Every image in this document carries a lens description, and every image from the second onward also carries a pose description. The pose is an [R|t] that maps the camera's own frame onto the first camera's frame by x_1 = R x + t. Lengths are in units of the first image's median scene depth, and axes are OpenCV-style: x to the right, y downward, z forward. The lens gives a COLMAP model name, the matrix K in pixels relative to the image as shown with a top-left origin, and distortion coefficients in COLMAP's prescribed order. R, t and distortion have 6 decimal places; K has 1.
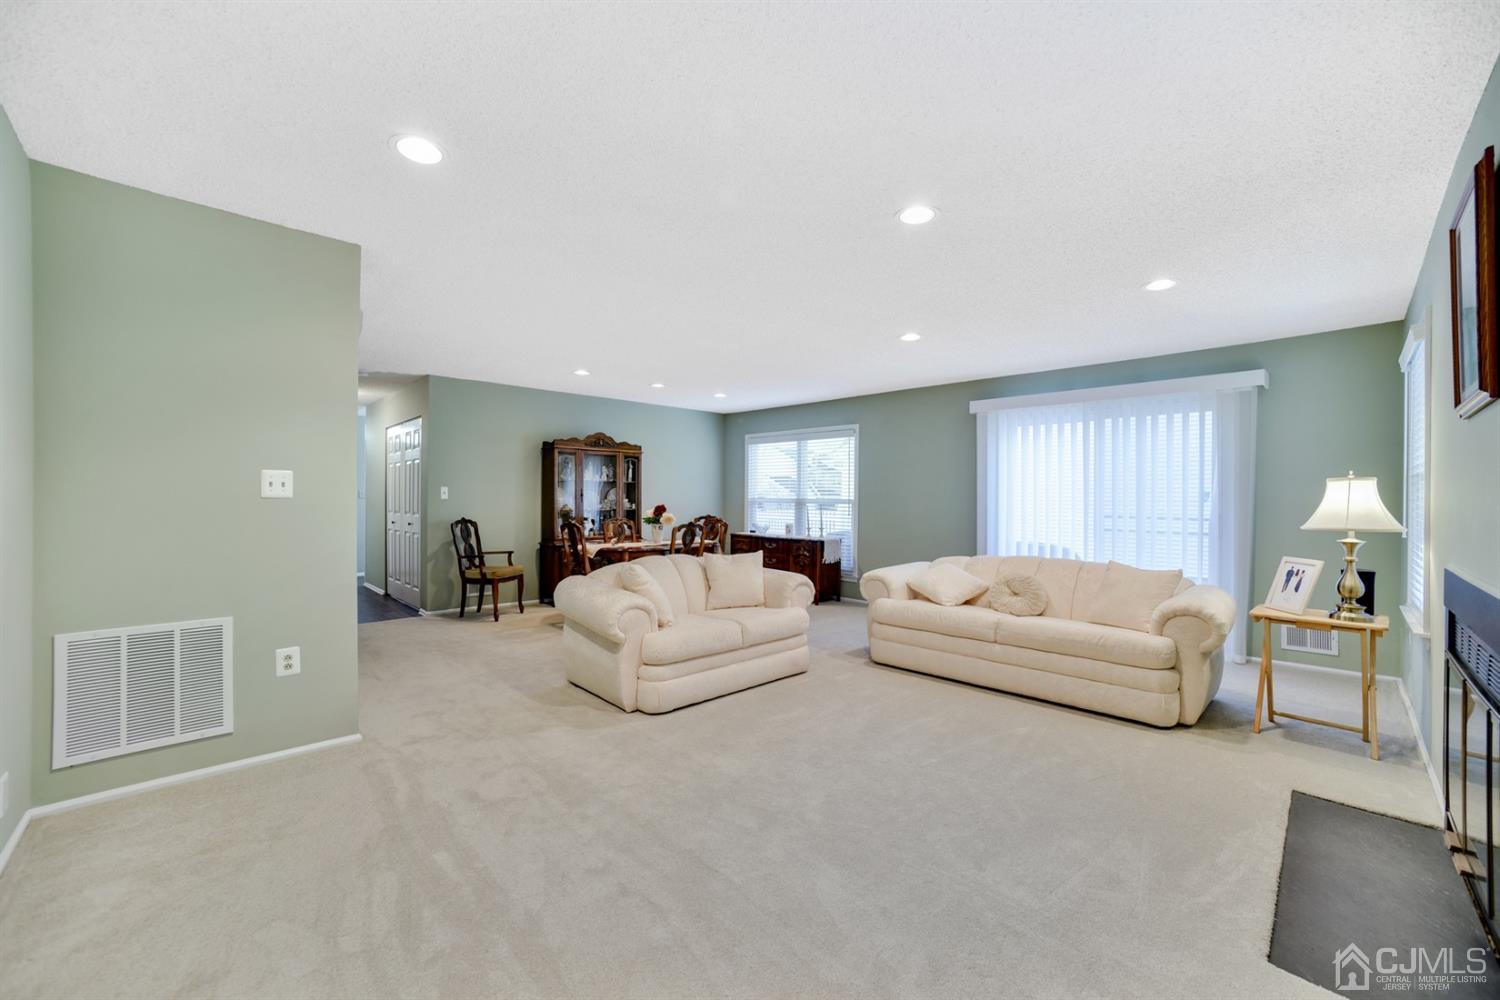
lens RADIAL K [[610.7, 0, 749.8], [0, 610.7, 503.5], [0, 0, 1]] dist [-0.017426, 0.004886]
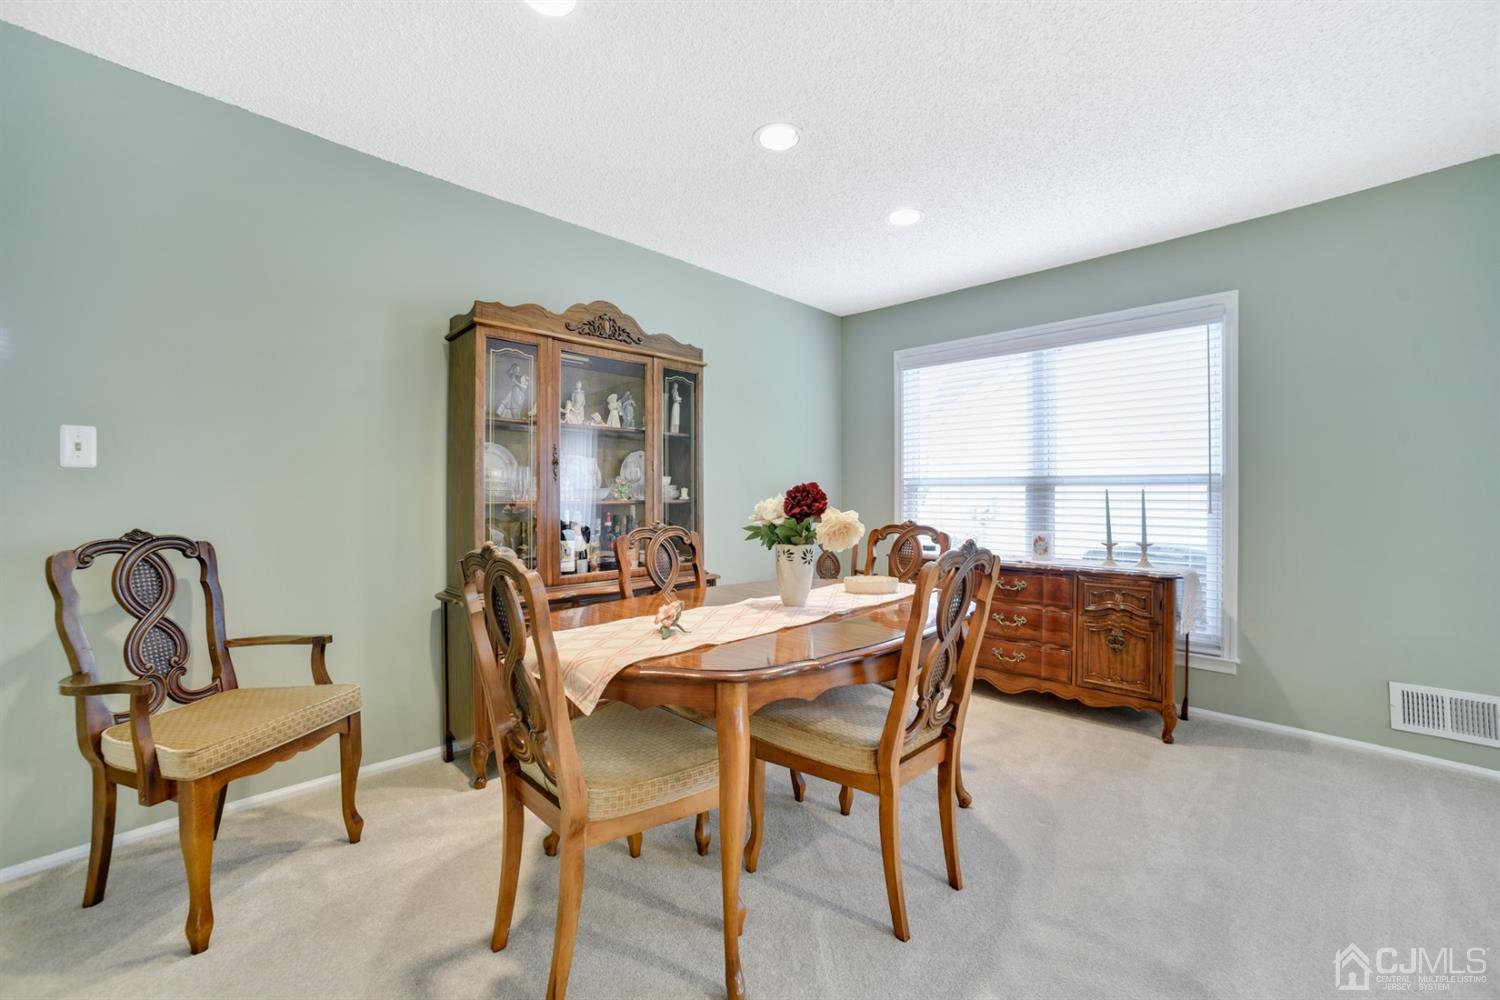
lens RADIAL K [[610.7, 0, 752.0], [0, 610.7, 490.8], [0, 0, 1]] dist [-0.017426, 0.004886]
pose [[0.999814, -0.005983, 0.018345, -0.157542], [0.006263, 0.999864, -0.015248, 0.008910], [-0.018251, 0.015360, 0.999715, 0.606382]]
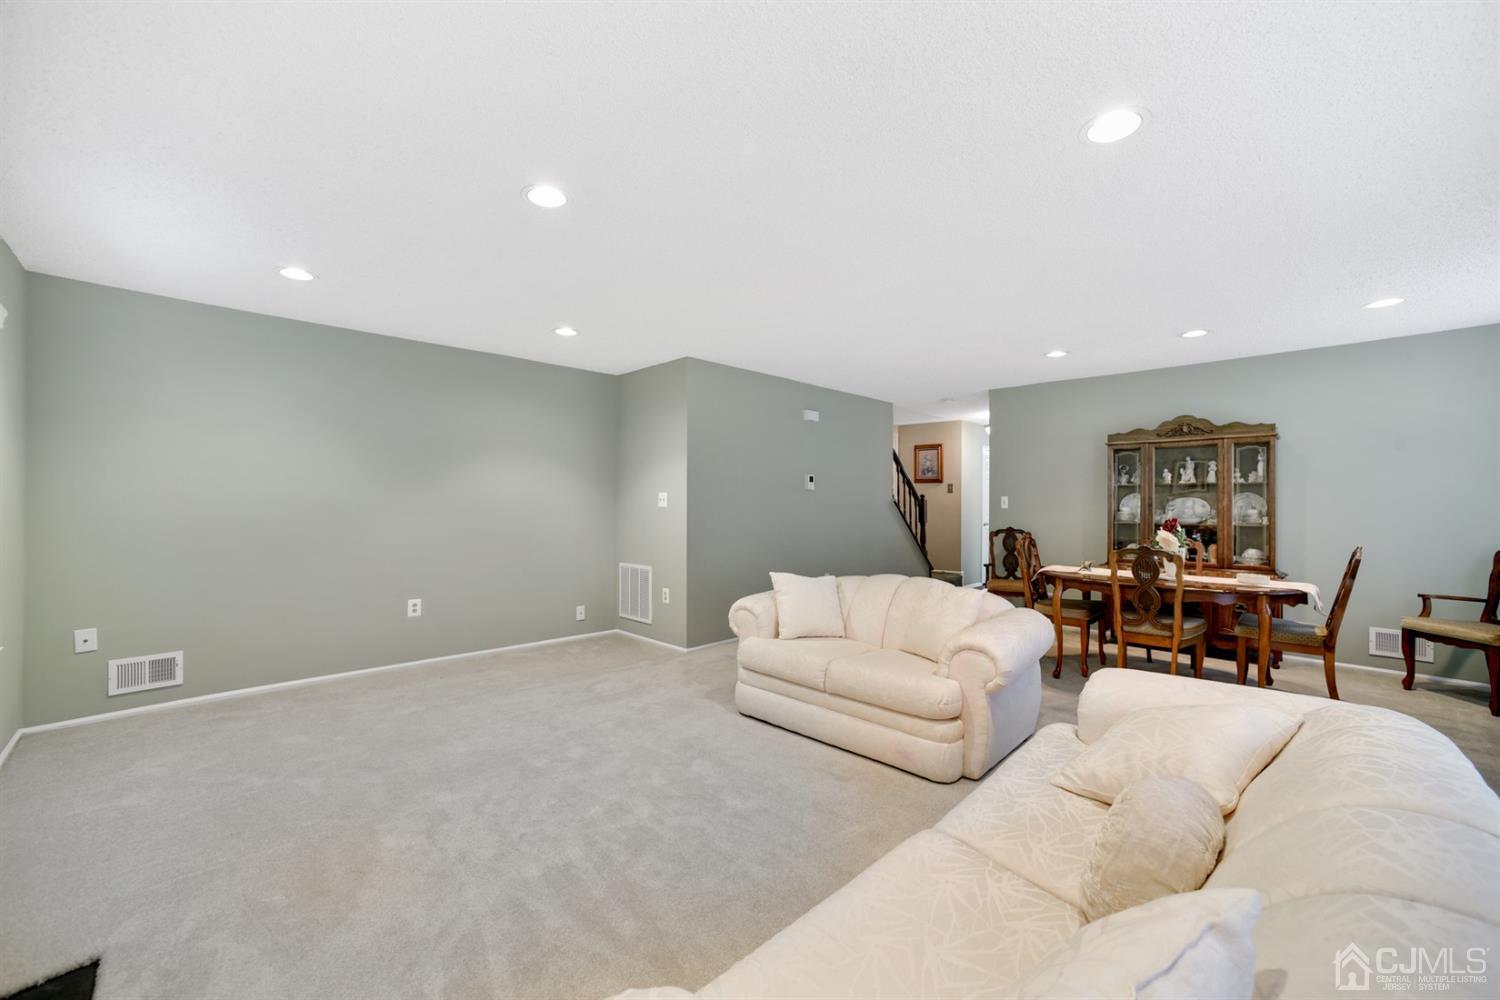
lens RADIAL K [[610.7, 0, 746.5], [0, 610.7, 506.5], [0, 0, 1]] dist [-0.017426, 0.004886]
pose [[0.022981, 0.003630, -0.999729, 0.434937], [-0.009300, 0.999951, 0.003417, -0.008110], [0.999693, 0.009219, 0.023014, 0.469733]]
